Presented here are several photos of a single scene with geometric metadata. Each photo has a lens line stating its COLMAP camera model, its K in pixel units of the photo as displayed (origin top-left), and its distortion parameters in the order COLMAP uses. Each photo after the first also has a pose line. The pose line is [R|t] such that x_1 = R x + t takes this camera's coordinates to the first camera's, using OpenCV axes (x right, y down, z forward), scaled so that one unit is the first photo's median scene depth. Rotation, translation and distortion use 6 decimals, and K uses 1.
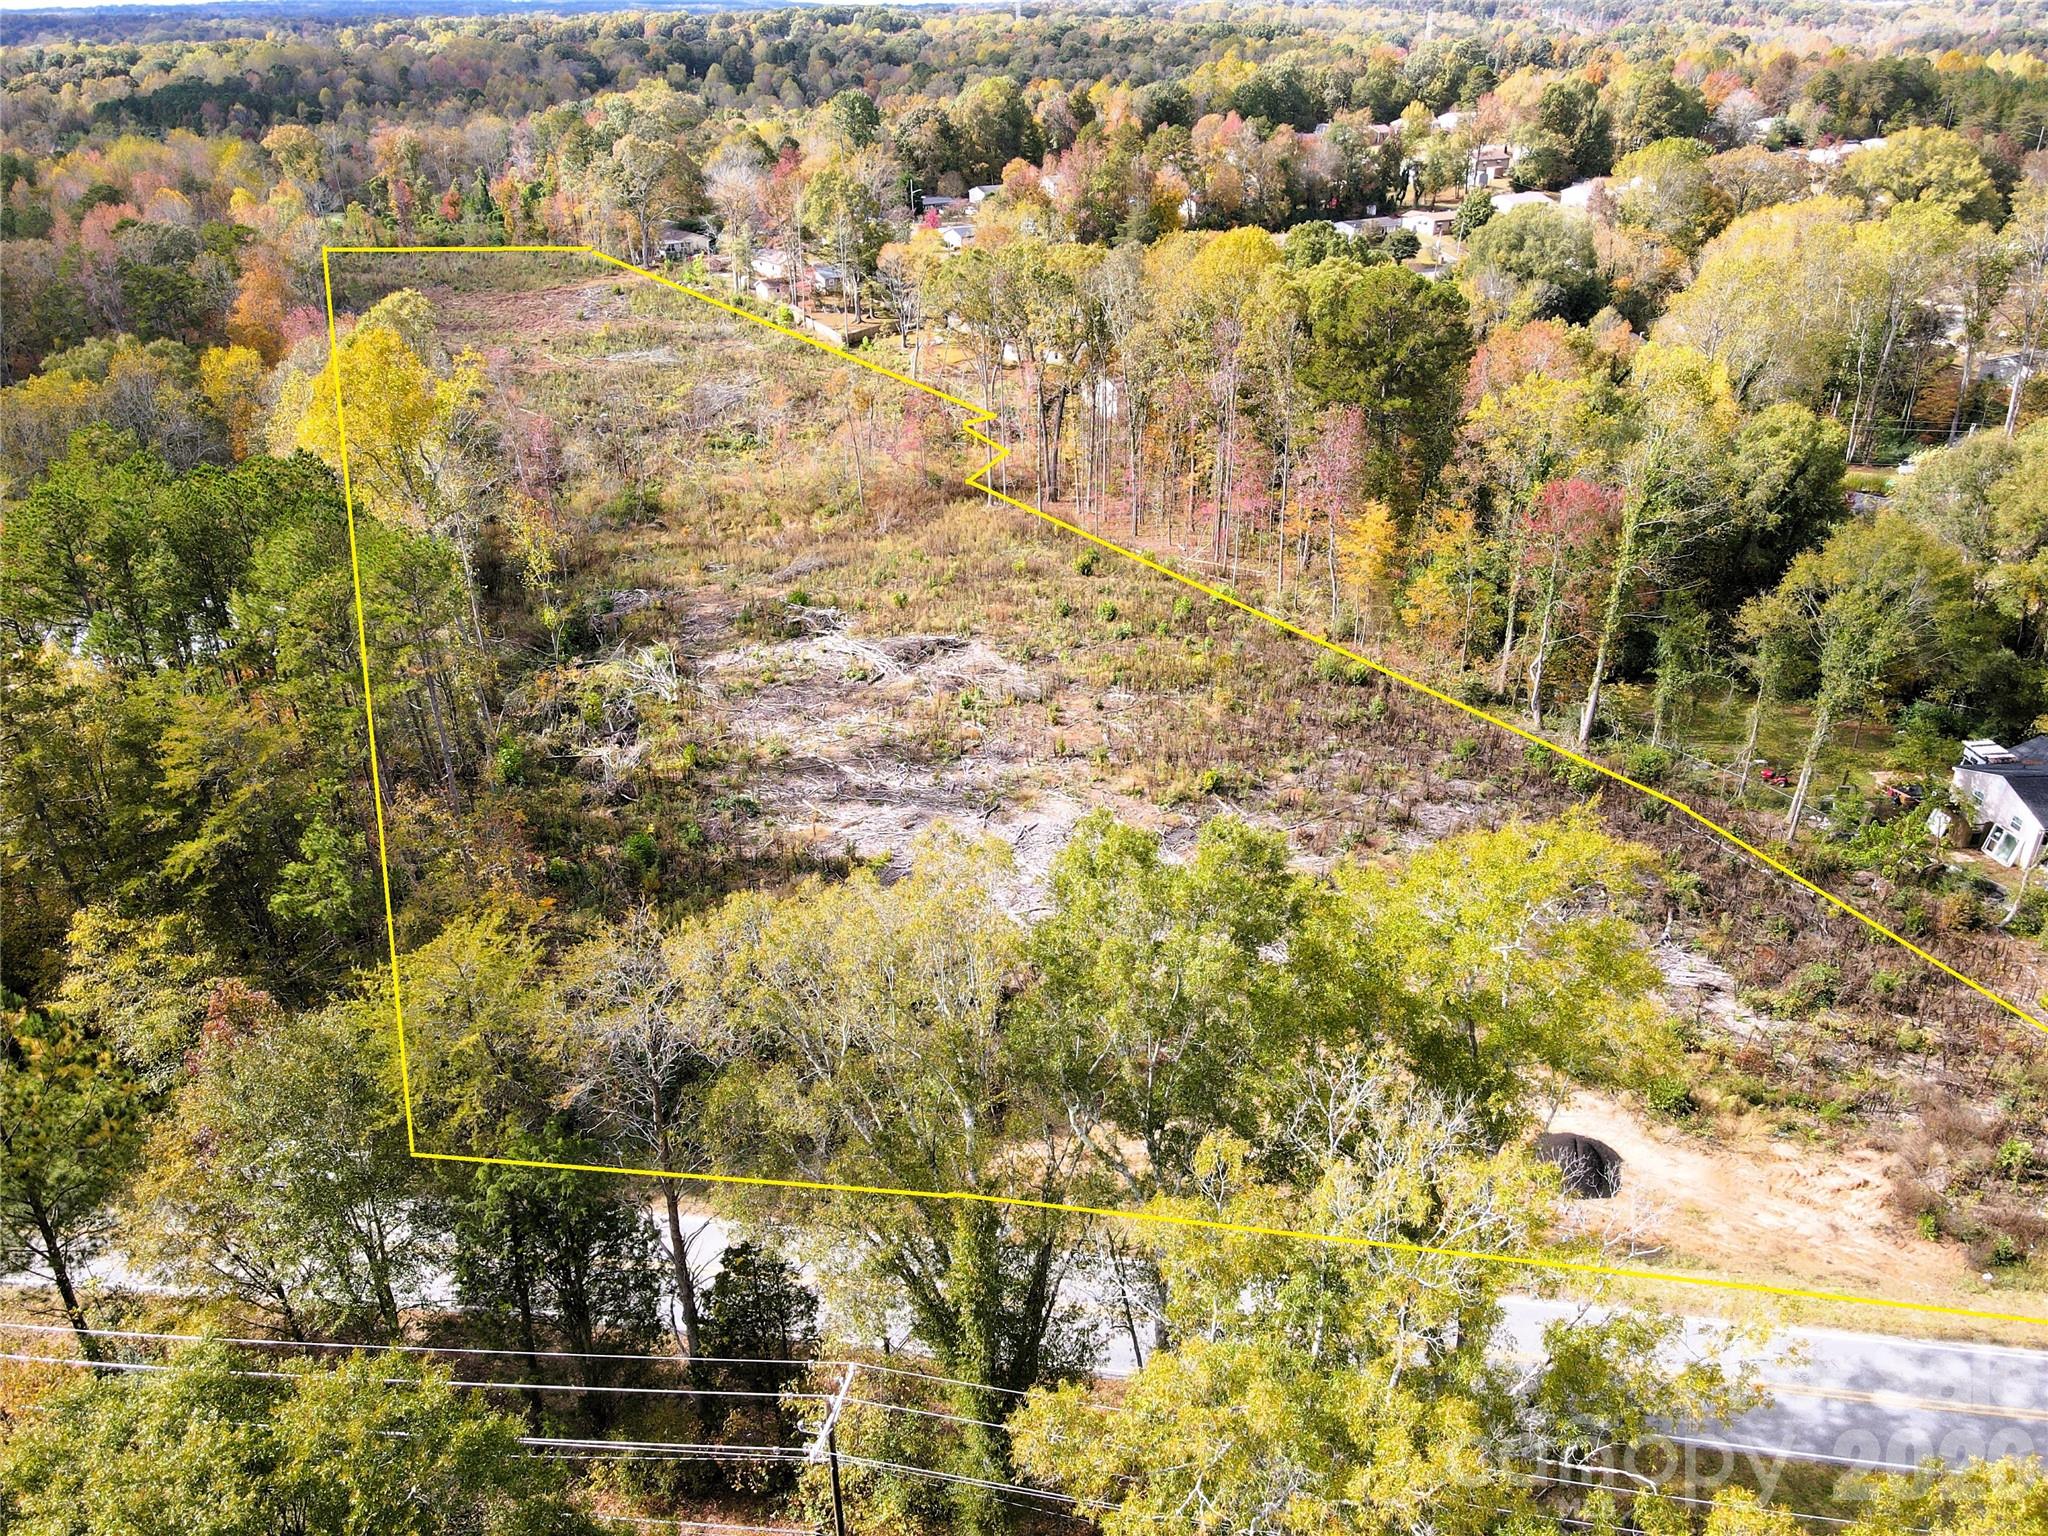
lens RADIAL K [[1502.4, 0, 1024.0], [0, 1502.4, 768.0], [0, 0, 1]] dist [0.016011, 0.009407]
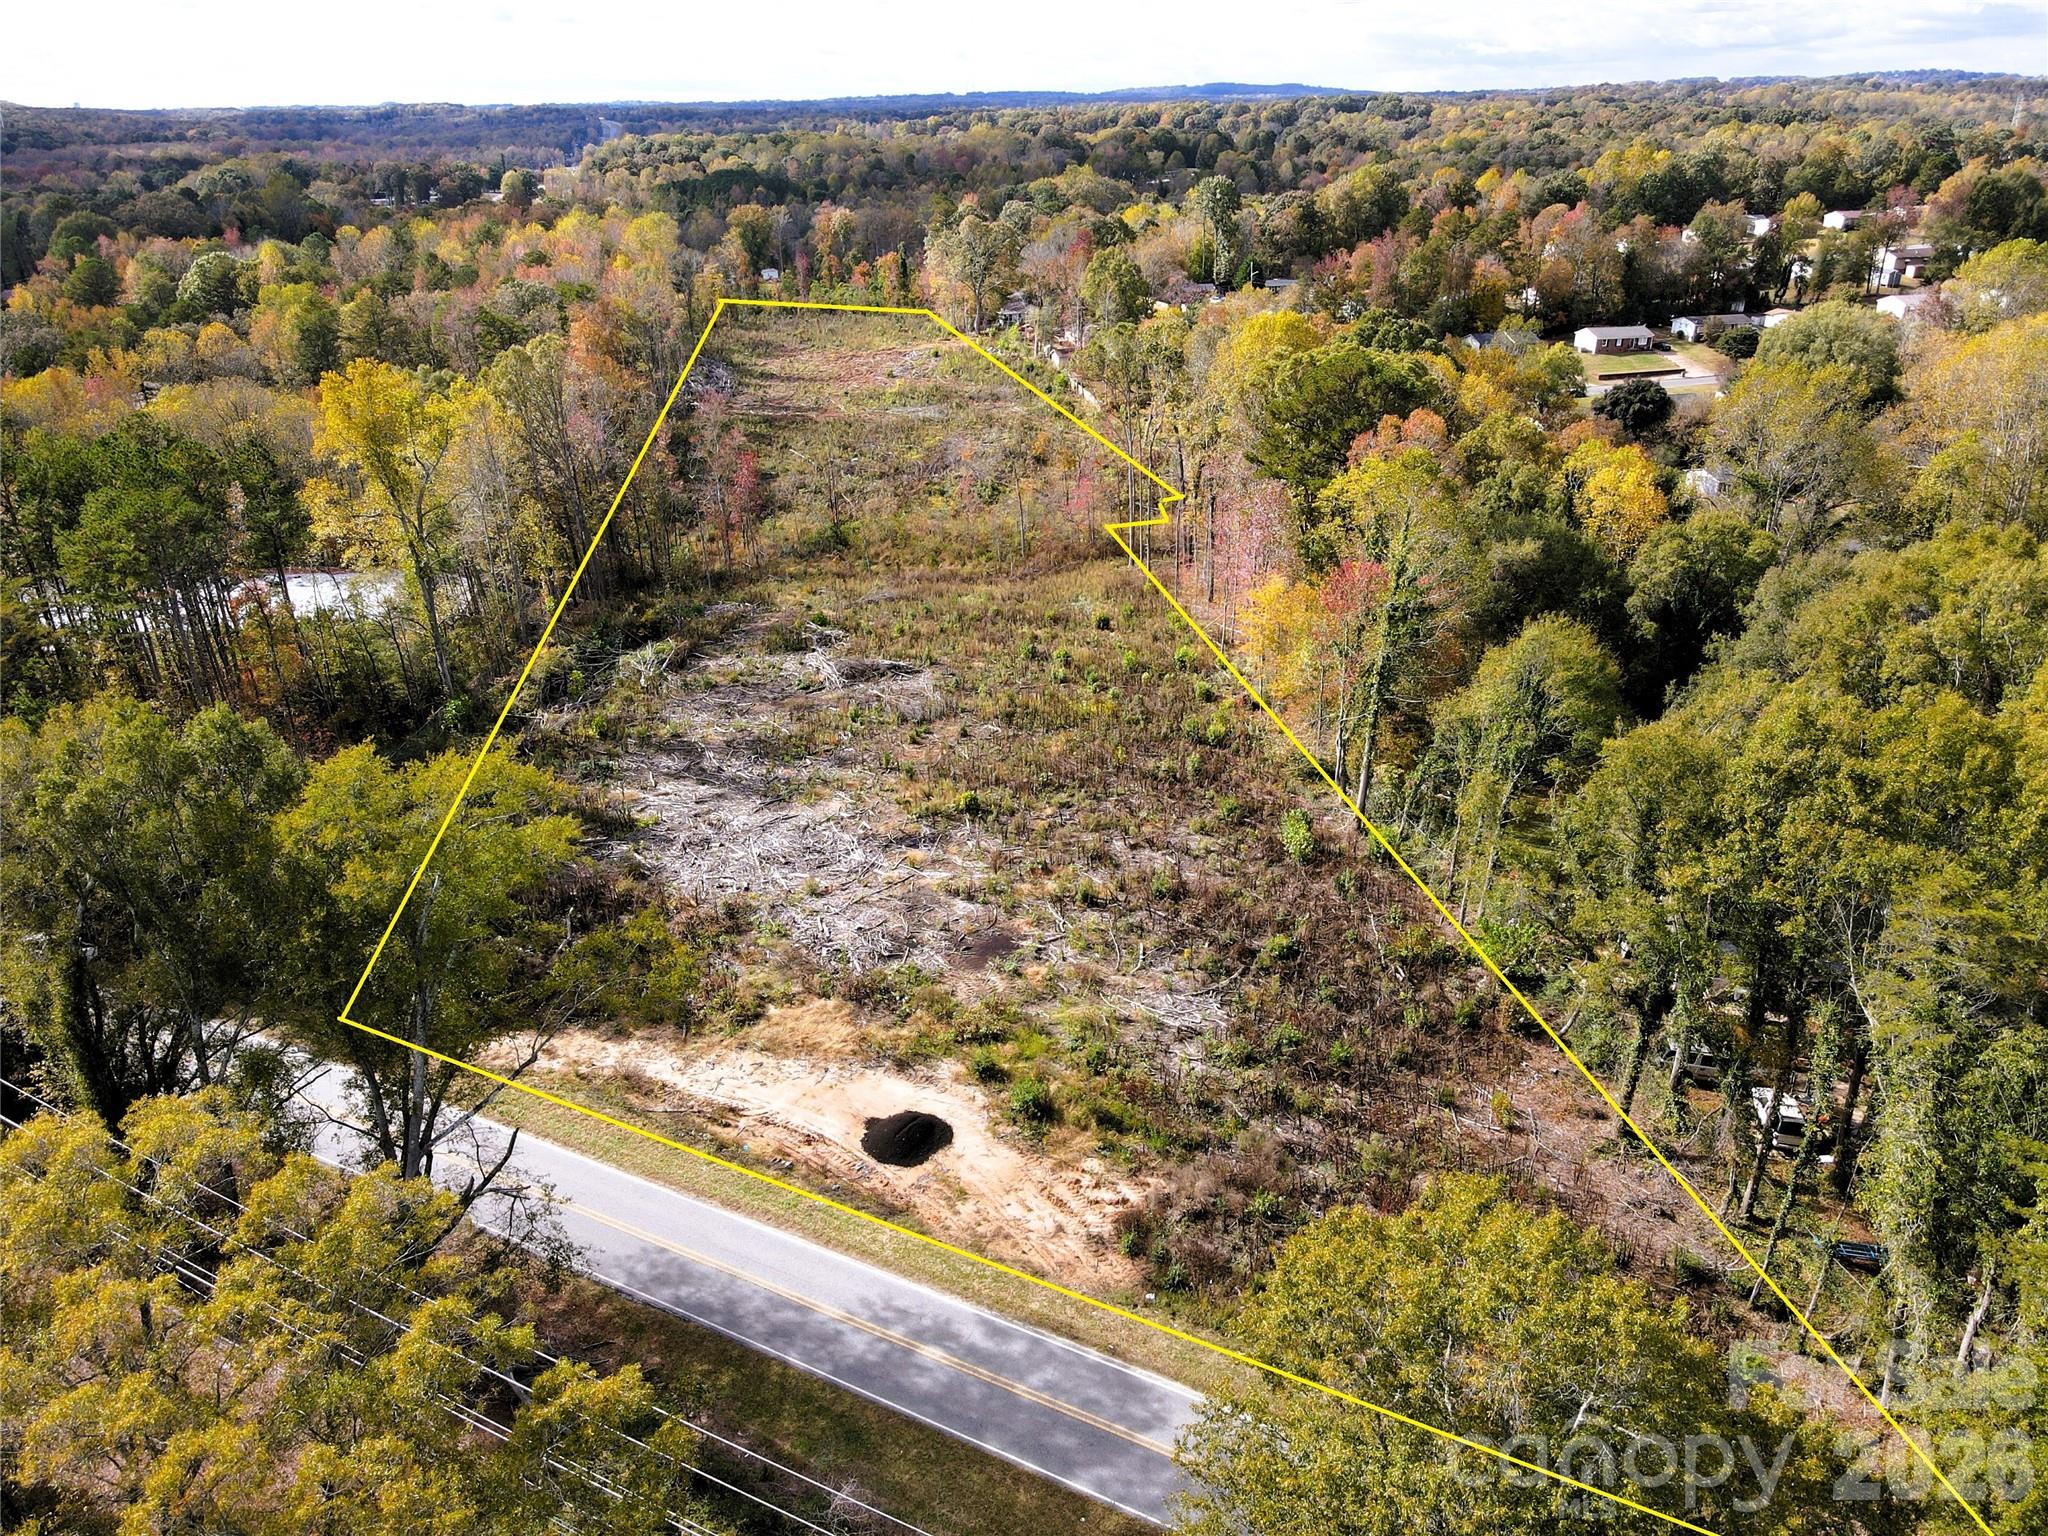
lens RADIAL K [[1502.4, 0, 1024.0], [0, 1502.4, 768.0], [0, 0, 1]] dist [0.016011, 0.009407]
pose [[0.945270, 0.129380, -0.299542, 0.141856], [-0.143441, 0.989335, -0.025337, 0.001779], [0.293069, 0.066917, 0.953746, -0.009354]]
